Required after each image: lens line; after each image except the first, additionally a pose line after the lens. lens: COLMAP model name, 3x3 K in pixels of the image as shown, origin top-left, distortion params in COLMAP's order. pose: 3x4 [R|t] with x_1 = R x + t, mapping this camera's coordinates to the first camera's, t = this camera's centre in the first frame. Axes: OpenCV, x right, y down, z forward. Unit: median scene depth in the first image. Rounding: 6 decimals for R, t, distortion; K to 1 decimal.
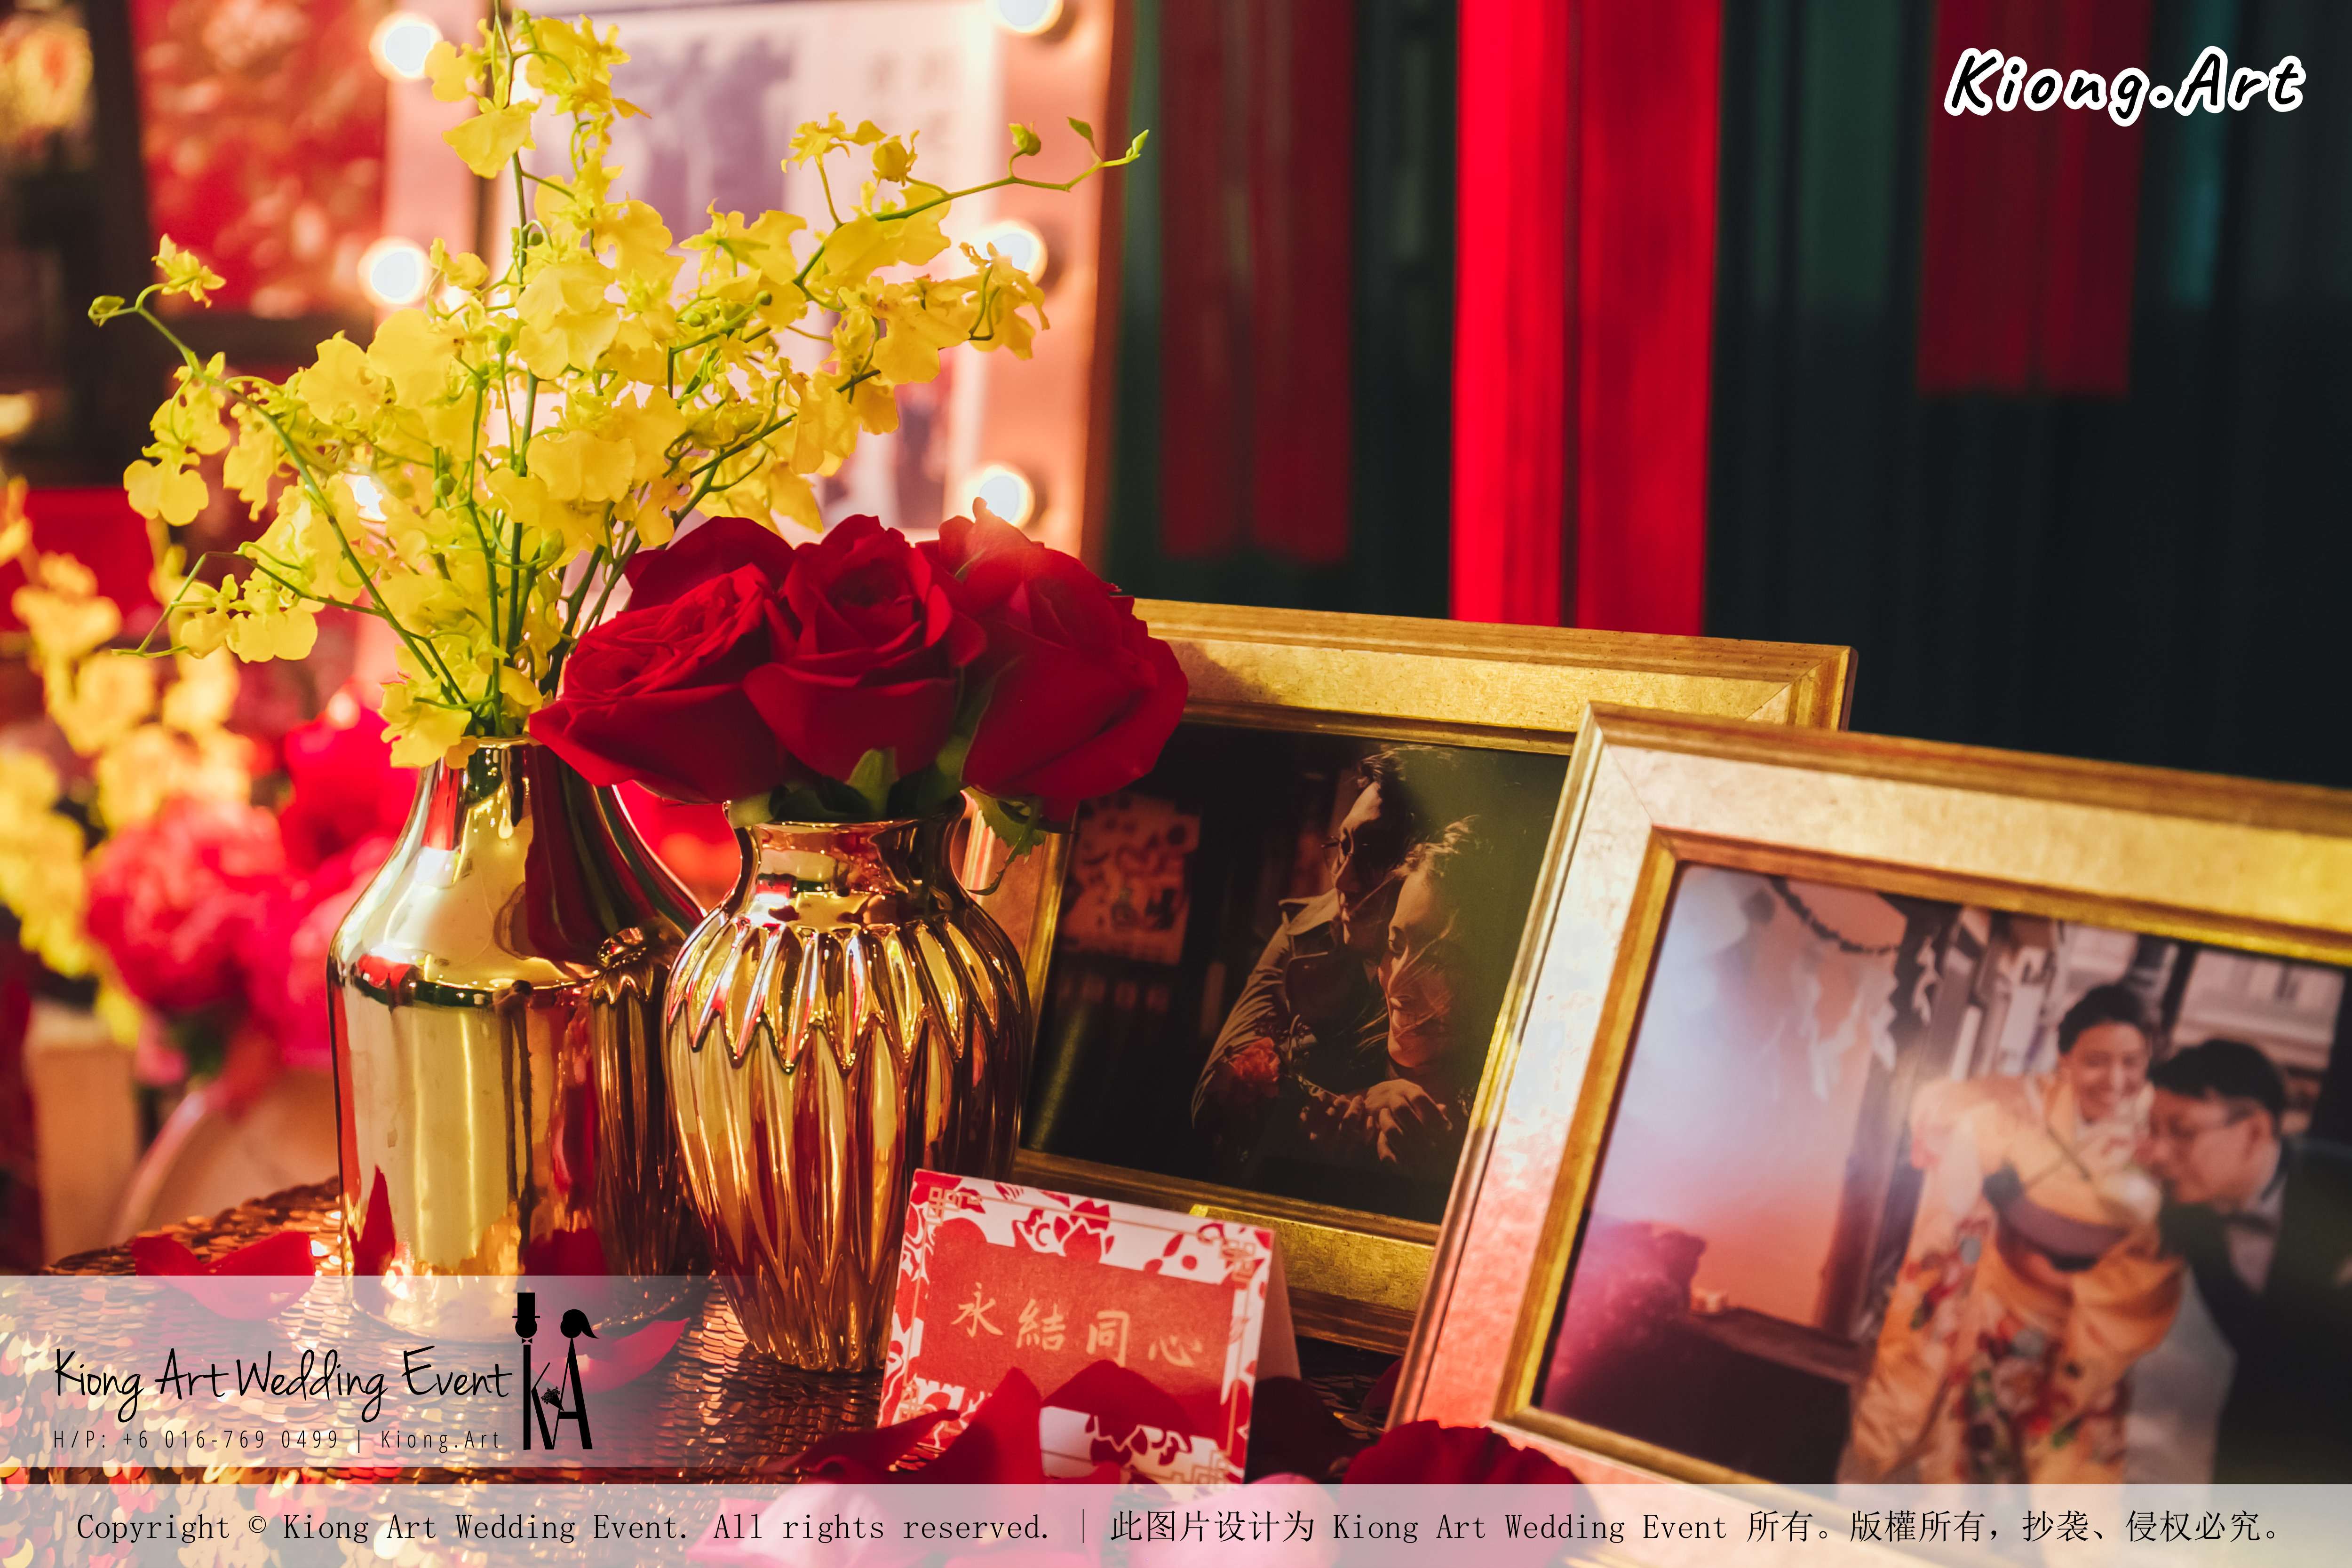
lens RADIAL K [[2681.3, 0, 1176.0], [0, 2681.3, 784.0], [0, 0, 1]] dist [0.001288, 0.066257]
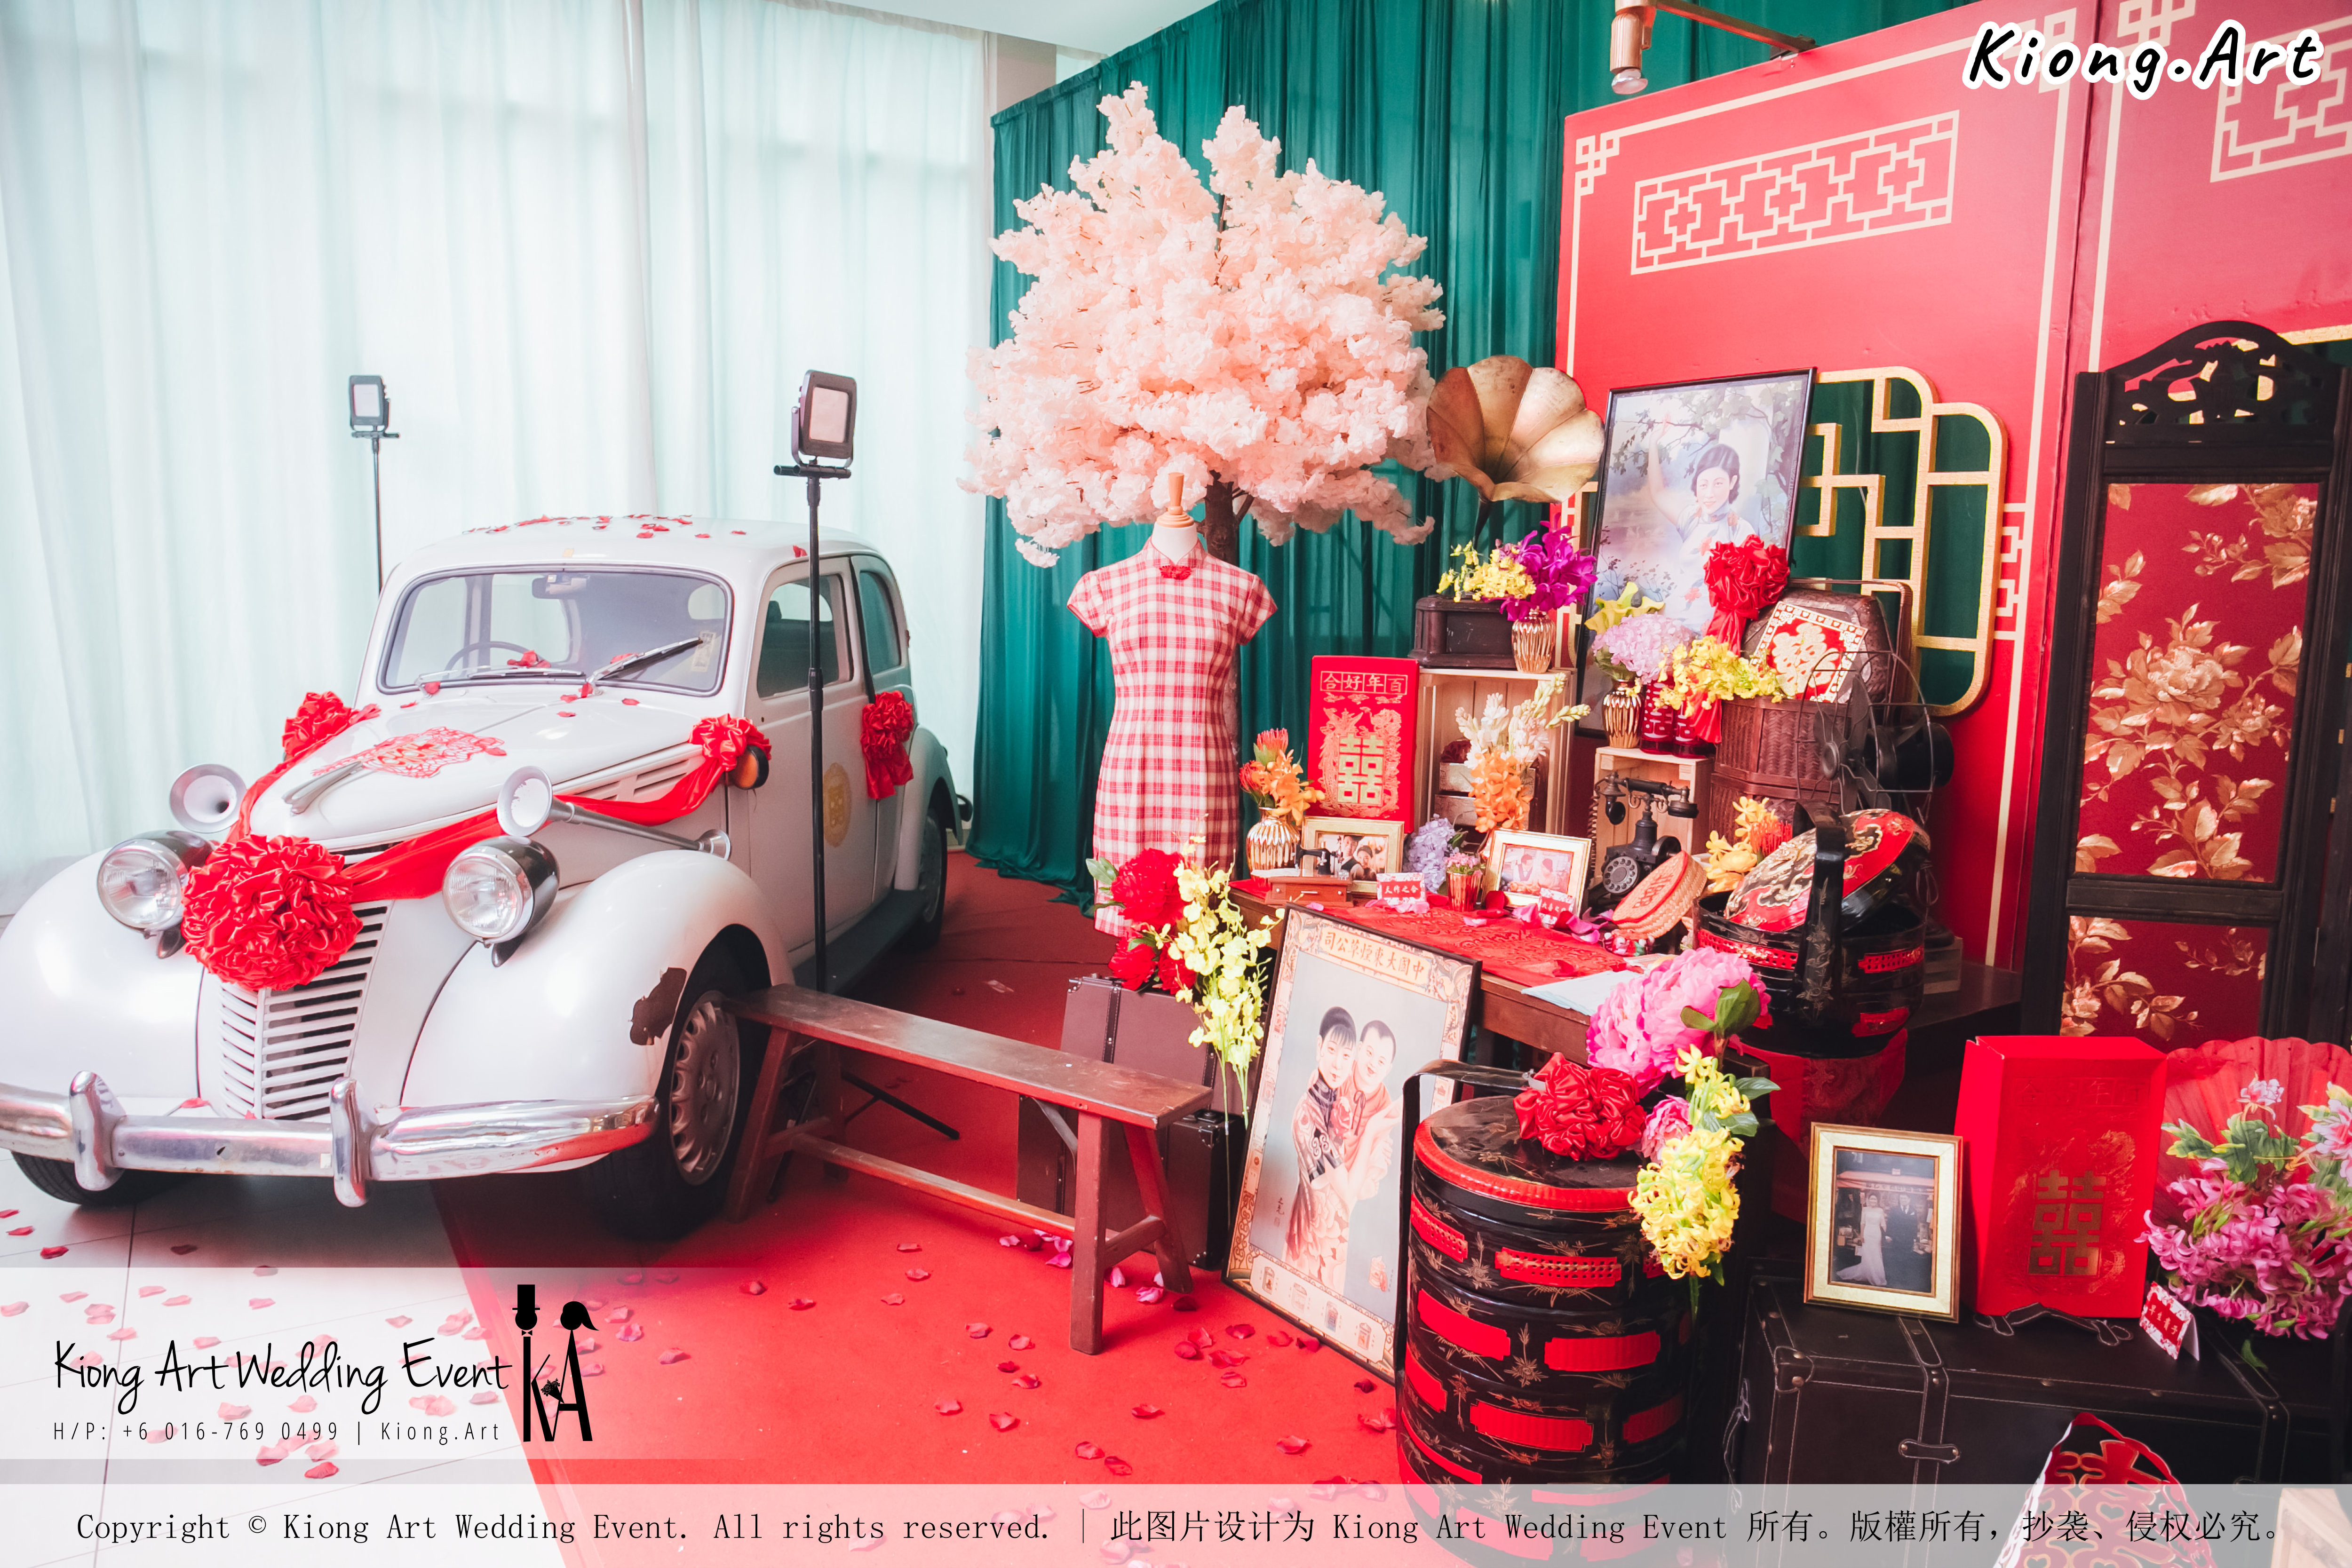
lens RADIAL K [[1611.8, 0, 1176.0], [0, 1611.8, 784.0], [0, 0, 1]] dist [-0.112446, 0.096917]
pose [[0.948530, 0.066219, -0.309686, -2.541579], [-0.078153, 0.996595, -0.026273, -0.738607], [0.306892, 0.049124, 0.950476, 0.505697]]
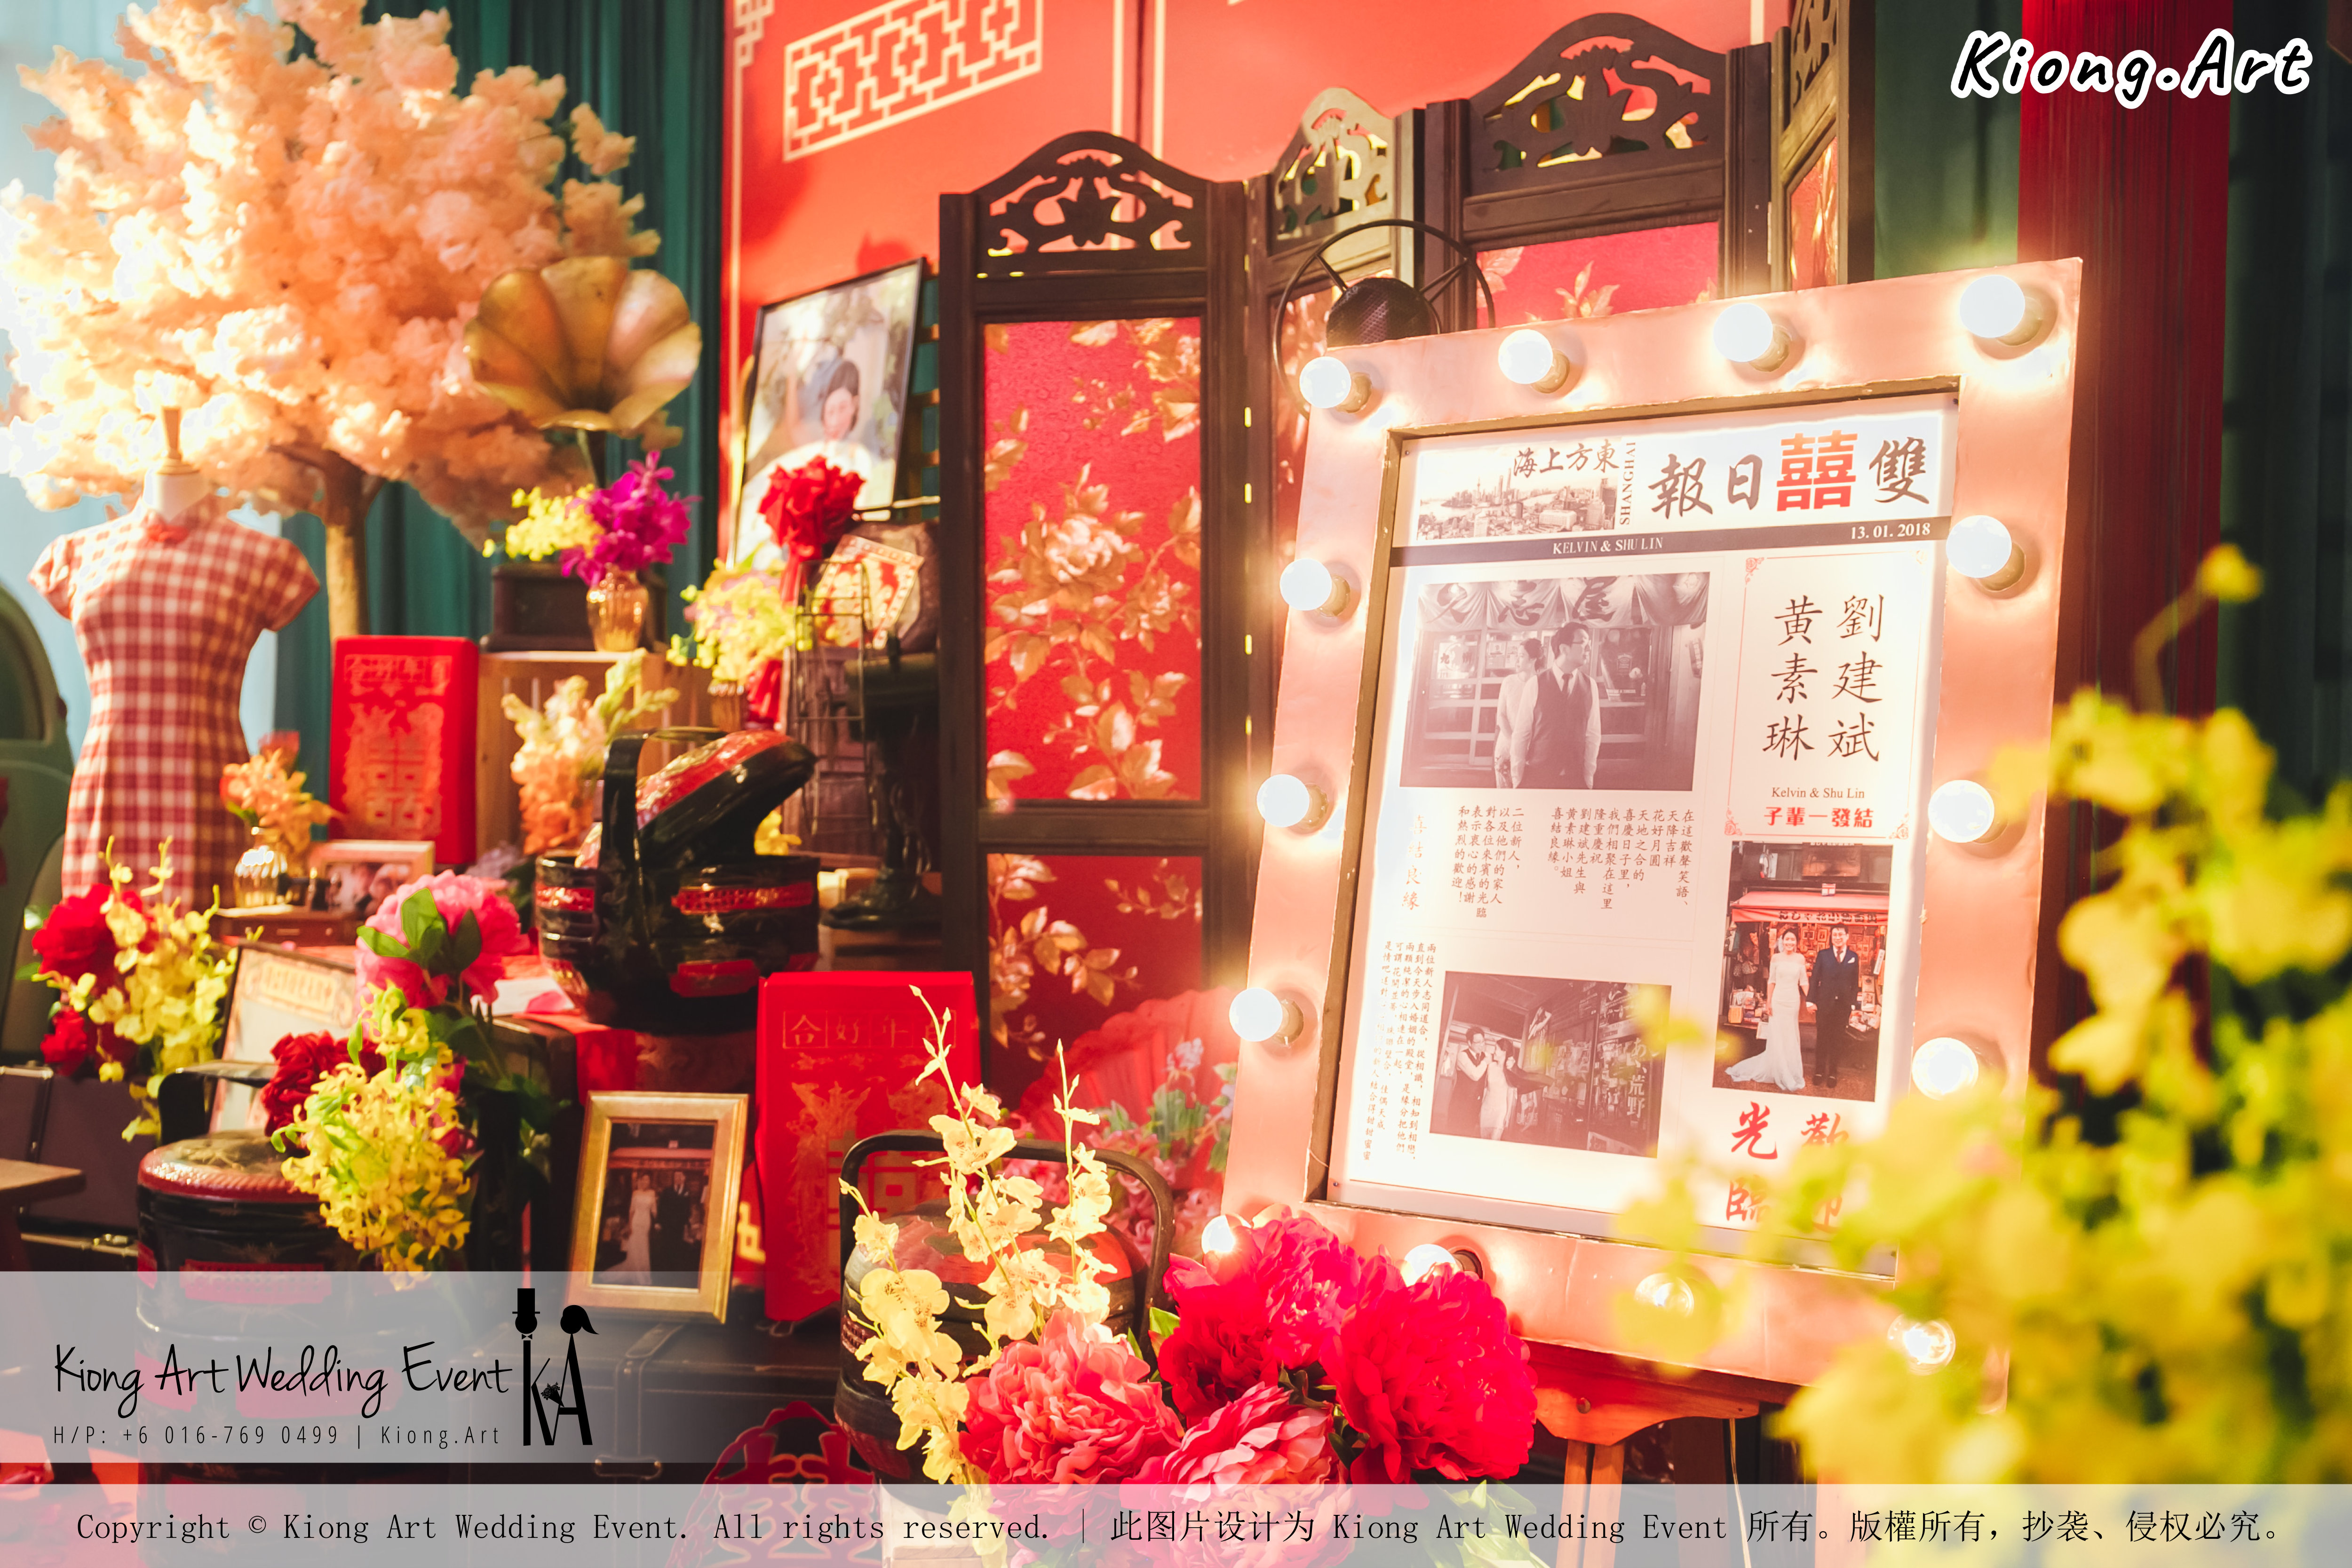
lens RADIAL K [[2373.7, 0, 1176.0], [0, 2373.7, 784.0], [0, 0, 1]] dist [-0.060699, 0.185067]
pose [[0.977053, 0.020971, -0.211961, -0.443894], [-0.053591, 0.987332, -0.149346, -0.190149], [0.206143, 0.157278, 0.965799, 0.380572]]
